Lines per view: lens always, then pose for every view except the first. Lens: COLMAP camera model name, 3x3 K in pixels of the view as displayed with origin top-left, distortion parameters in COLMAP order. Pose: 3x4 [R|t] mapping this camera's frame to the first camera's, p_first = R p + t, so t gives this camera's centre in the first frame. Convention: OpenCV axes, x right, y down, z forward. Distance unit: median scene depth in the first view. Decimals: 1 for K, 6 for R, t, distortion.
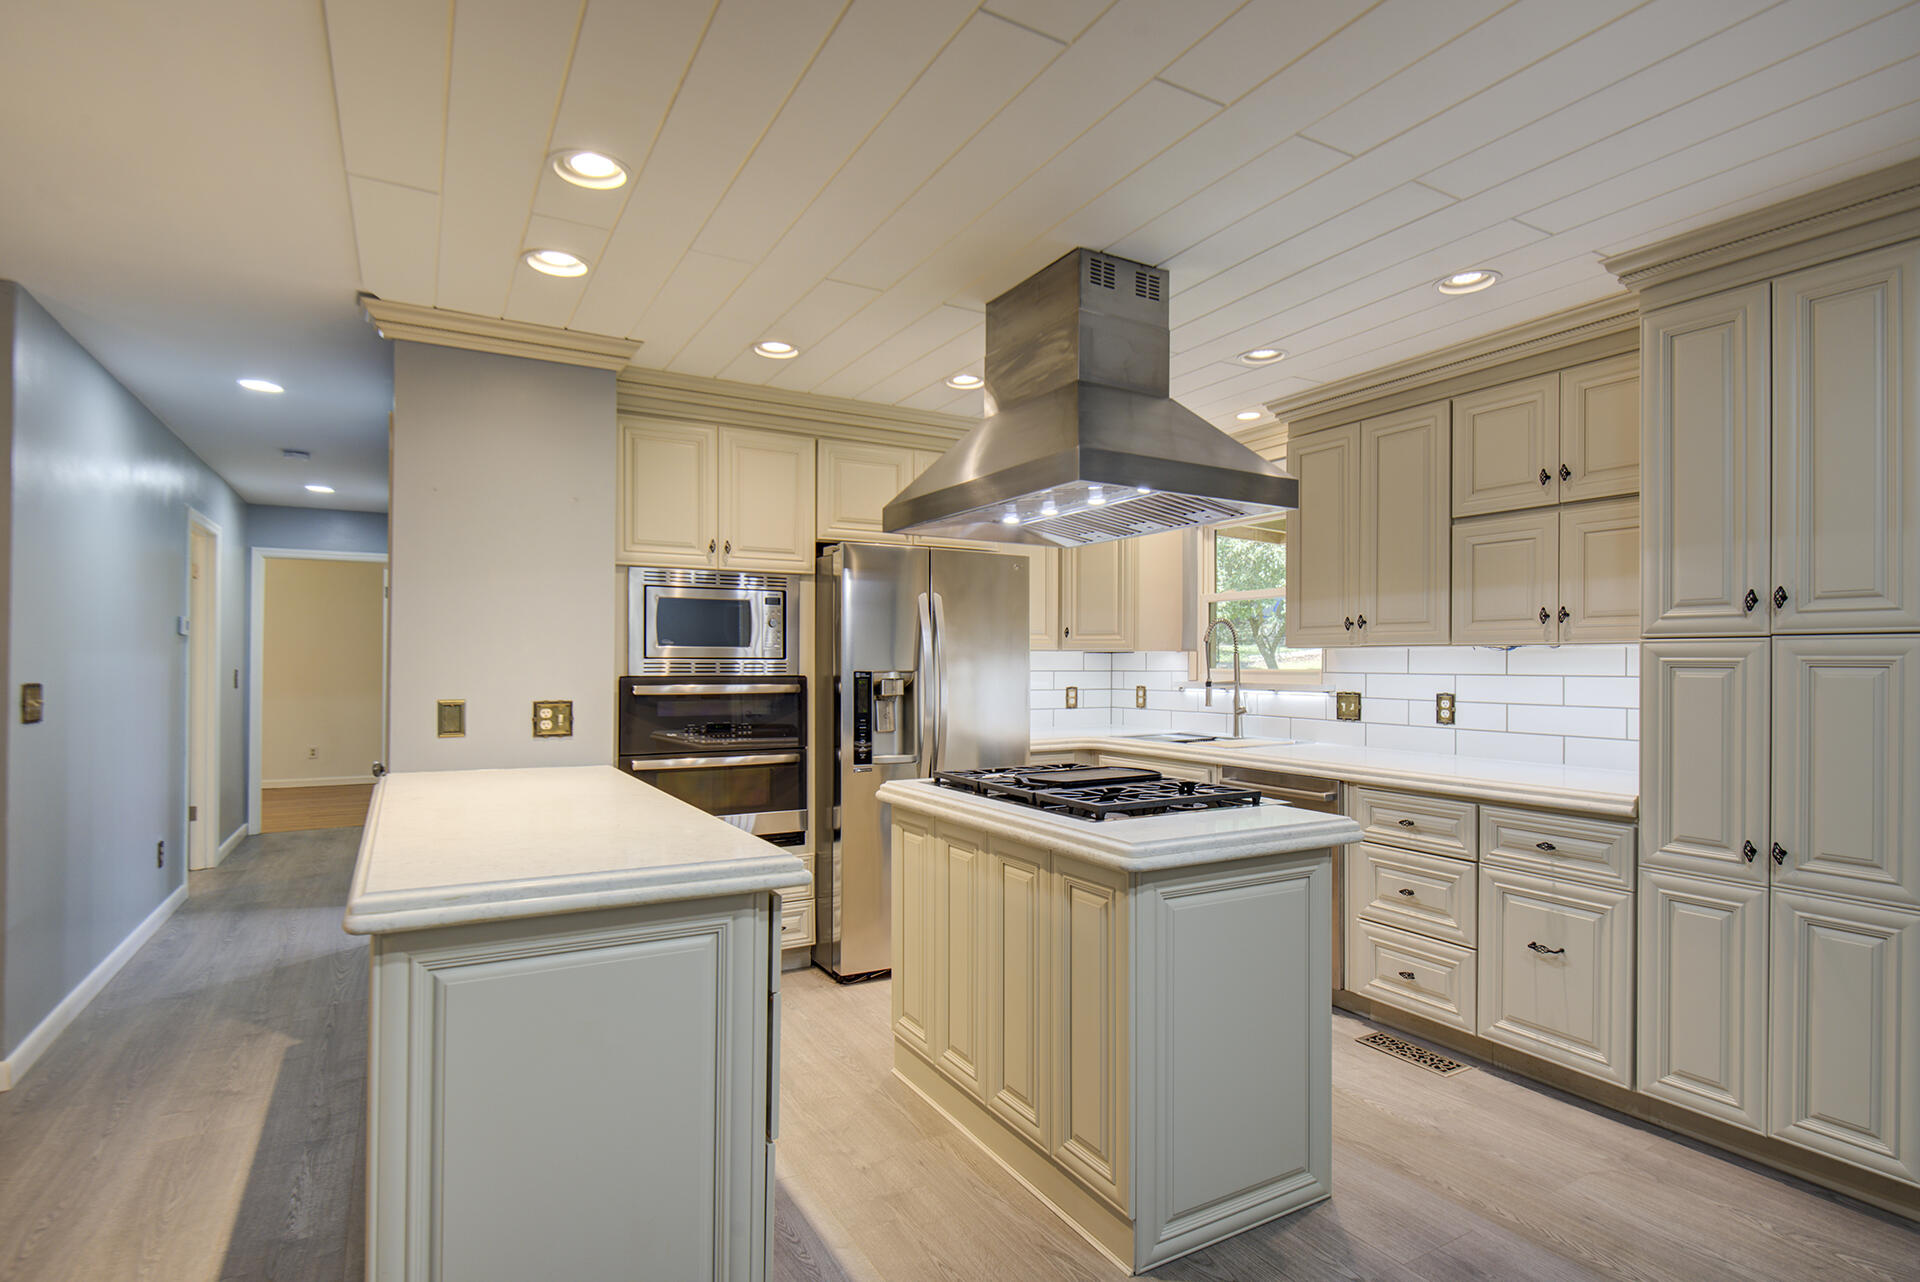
lens RADIAL K [[969.7, 0, 987.8], [0, 969.7, 663.4], [0, 0, 1]] dist [0.034091, 0.000222]
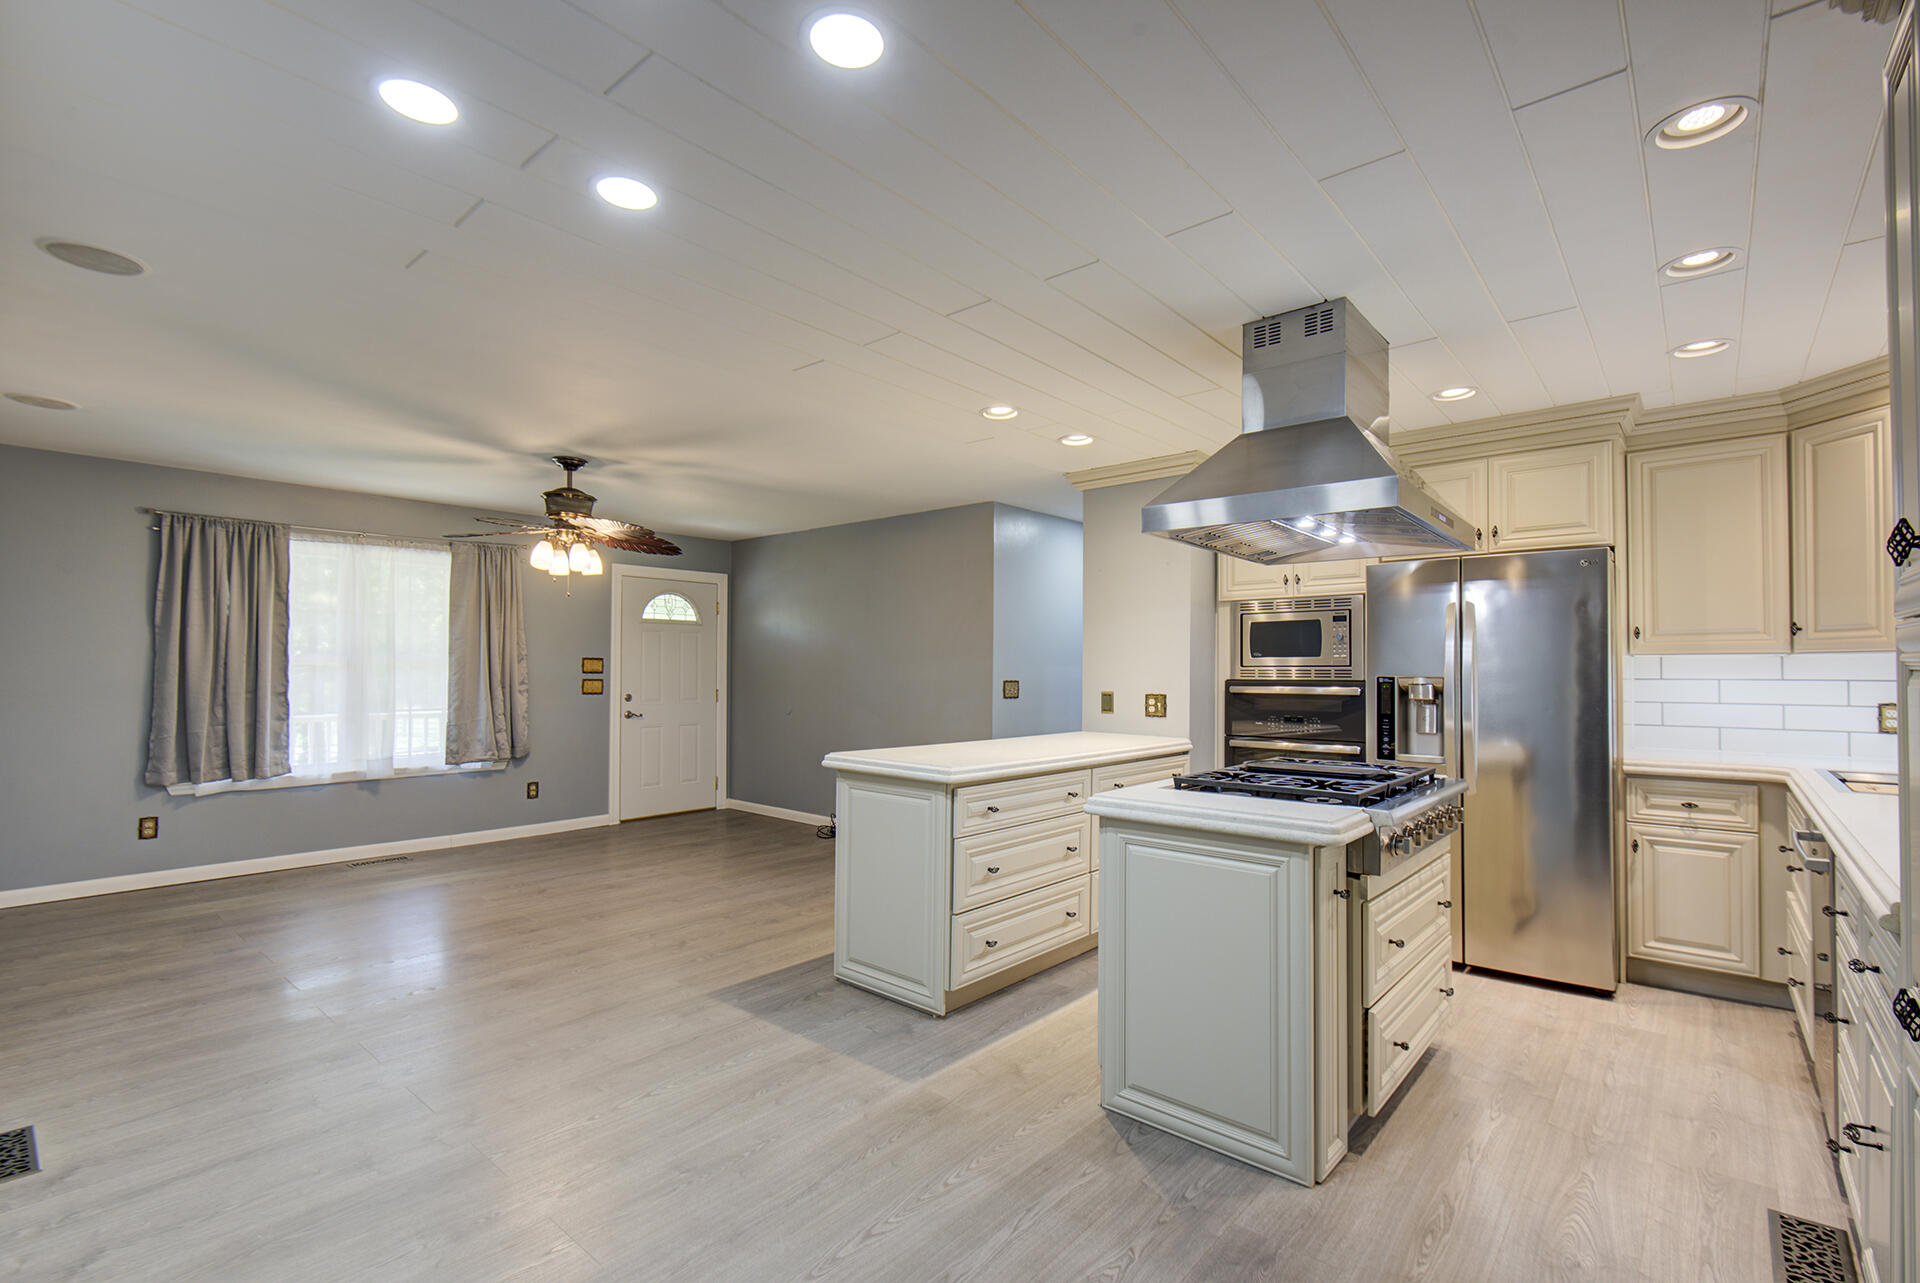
lens RADIAL K [[868.9, 0, 973.3], [0, 868.9, 656.5], [0, 0, 1]] dist [0.009079, -0.007365]
pose [[0.321073, -0.018230, -0.946879, 0.671982], [-0.001148, 0.999806, -0.019638, 0.004743], [0.947054, 0.007393, 0.320990, 0.226995]]
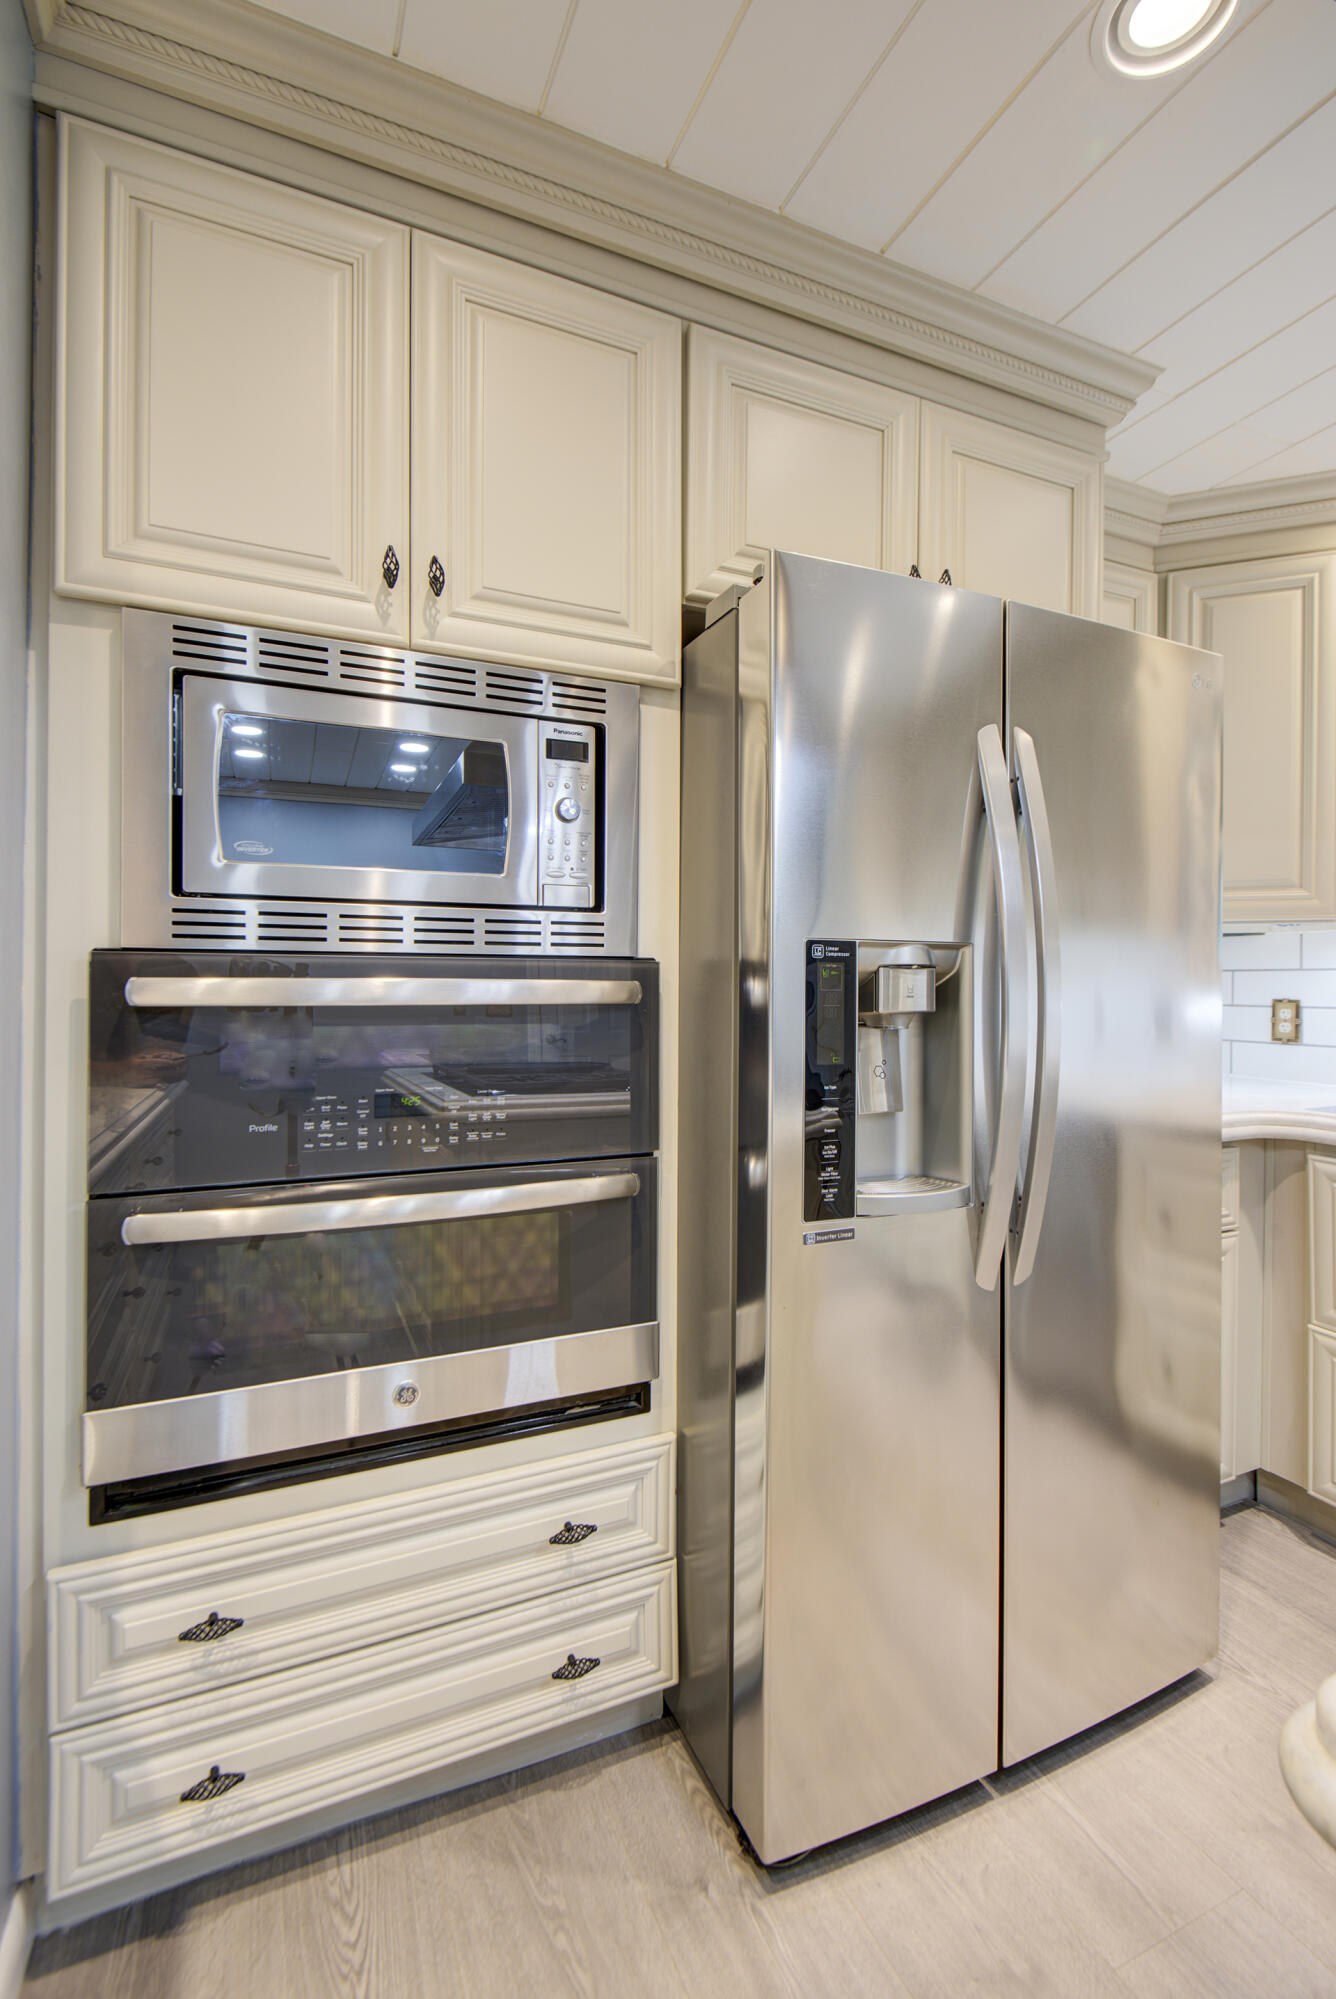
lens RADIAL K [[904.6, 0, 679.3], [0, 904.6, 985.7], [0, 0, 1]] dist [0.009079, -0.007365]
pose [[0.993294, 0.004718, -0.115515, -0.144246], [-0.004396, 0.999986, 0.003036, 0.022751], [0.115528, -0.002508, 0.993301, 0.686571]]
